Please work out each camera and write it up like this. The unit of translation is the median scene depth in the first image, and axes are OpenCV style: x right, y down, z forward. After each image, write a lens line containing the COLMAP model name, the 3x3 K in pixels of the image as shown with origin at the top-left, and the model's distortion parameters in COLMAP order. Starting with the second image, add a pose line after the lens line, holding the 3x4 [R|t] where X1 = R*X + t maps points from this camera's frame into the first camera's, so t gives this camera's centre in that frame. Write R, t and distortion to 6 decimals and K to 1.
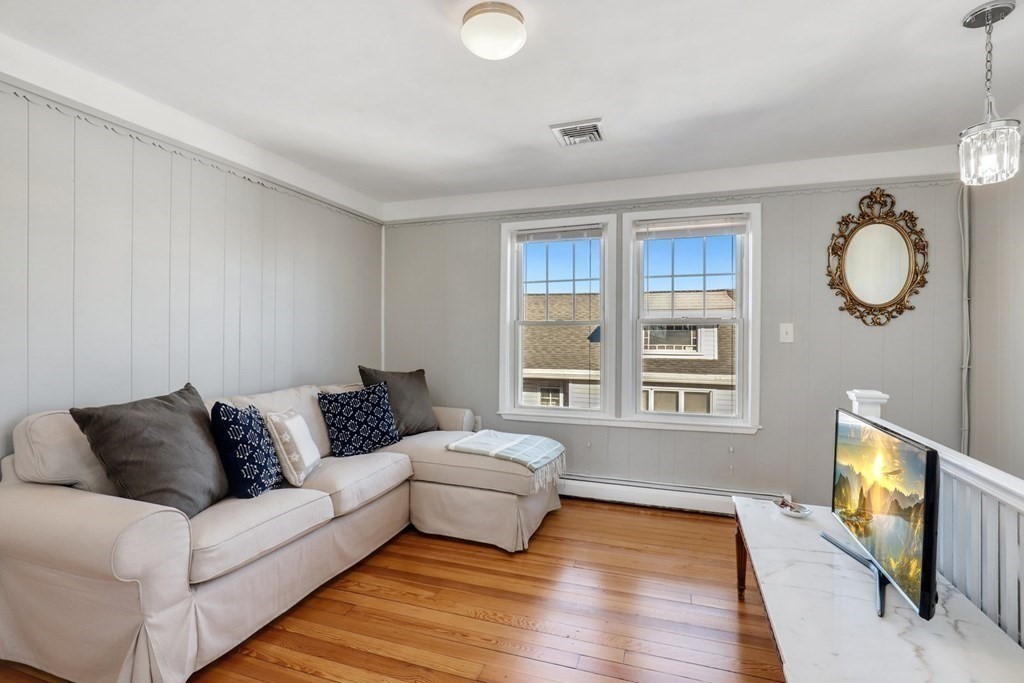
lens RADIAL K [[478.6, 0, 512.0], [0, 478.6, 341.5], [0, 0, 1]] dist [-0.004503, -0.000243]
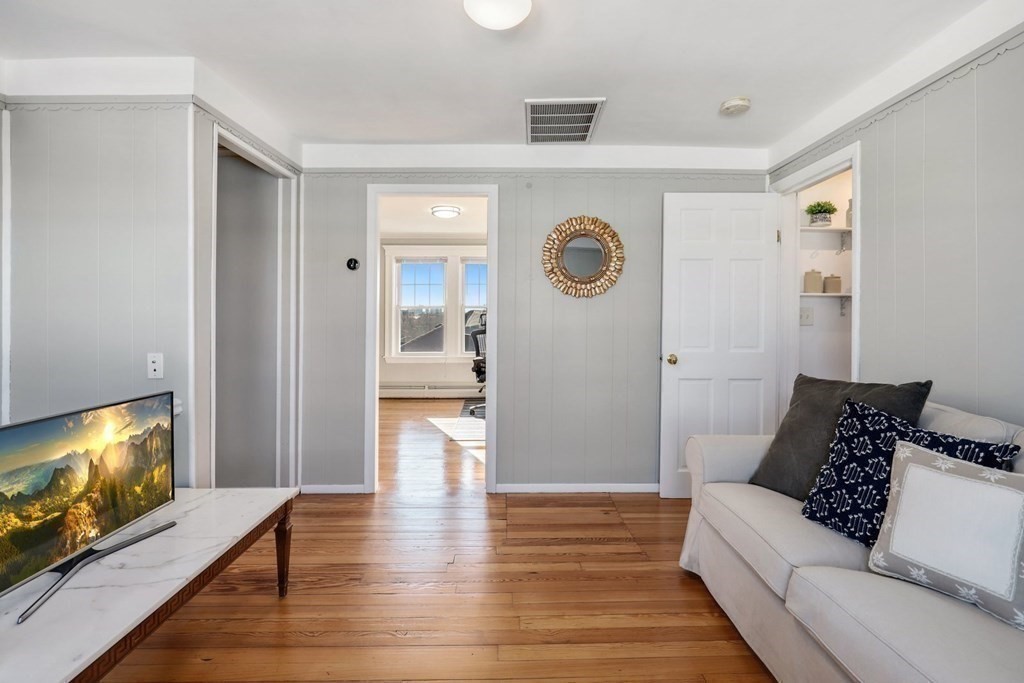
lens RADIAL K [[490.4, 0, 514.3], [0, 490.4, 309.0], [0, 0, 1]] dist [-0.000978, 0.000255]
pose [[-0.941168, -0.004177, -0.337914, 0.145605], [-0.002776, 0.999985, -0.004630, -0.015127], [0.337928, -0.003420, -0.941166, 1.143051]]
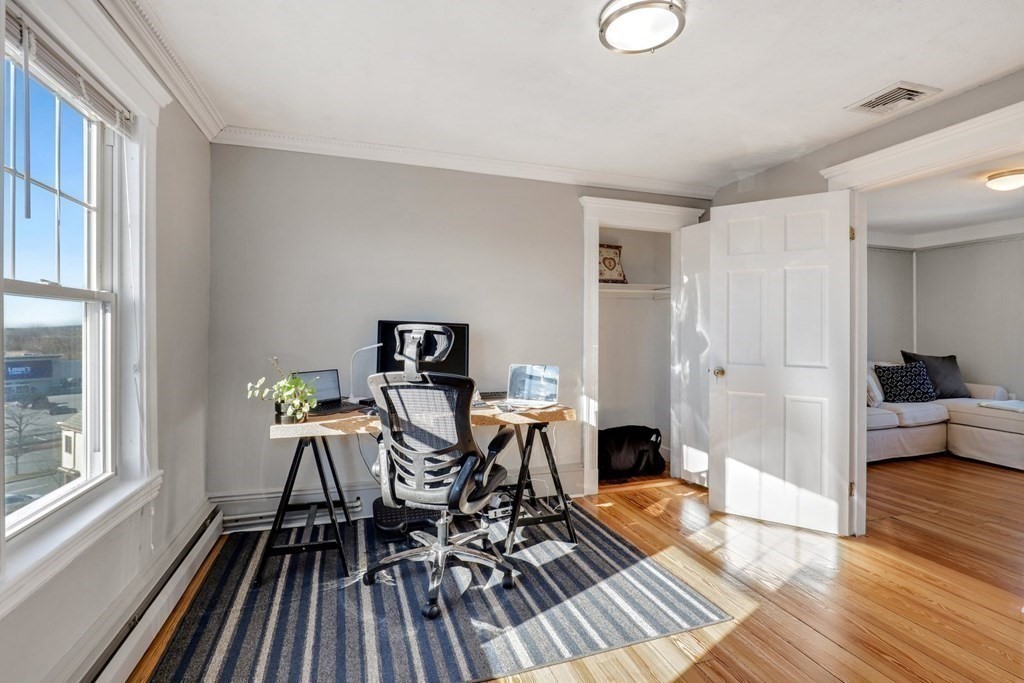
lens RADIAL K [[475.9, 0, 515.1], [0, 475.9, 325.4], [0, 0, 1]] dist [-0.002924, -0.000477]
pose [[0.615793, -0.009218, -0.787854, 0.146387], [-0.003058, 0.999896, -0.014089, -0.007296], [0.787902, 0.011085, 0.615701, -1.087688]]
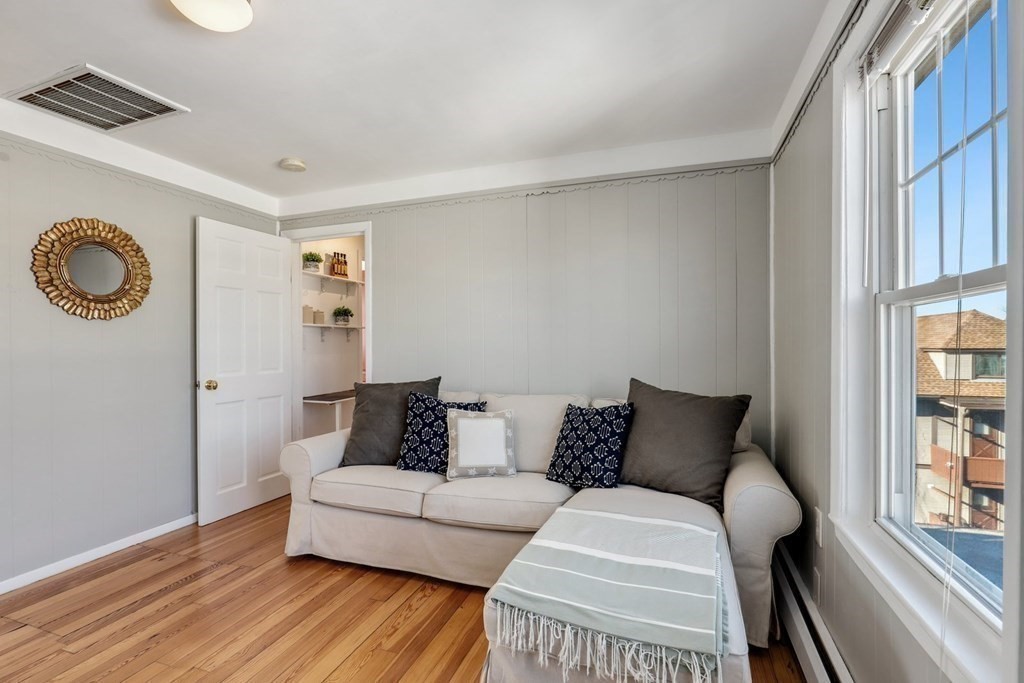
lens RADIAL K [[478.6, 0, 512.0], [0, 478.6, 341.5], [0, 0, 1]] dist [-0.004503, -0.000243]
pose [[-0.008761, 0.000379, -0.999962, 0.503509], [-0.002325, 0.999997, 0.000399, -0.008412], [0.999959, 0.002328, -0.008761, 0.919724]]
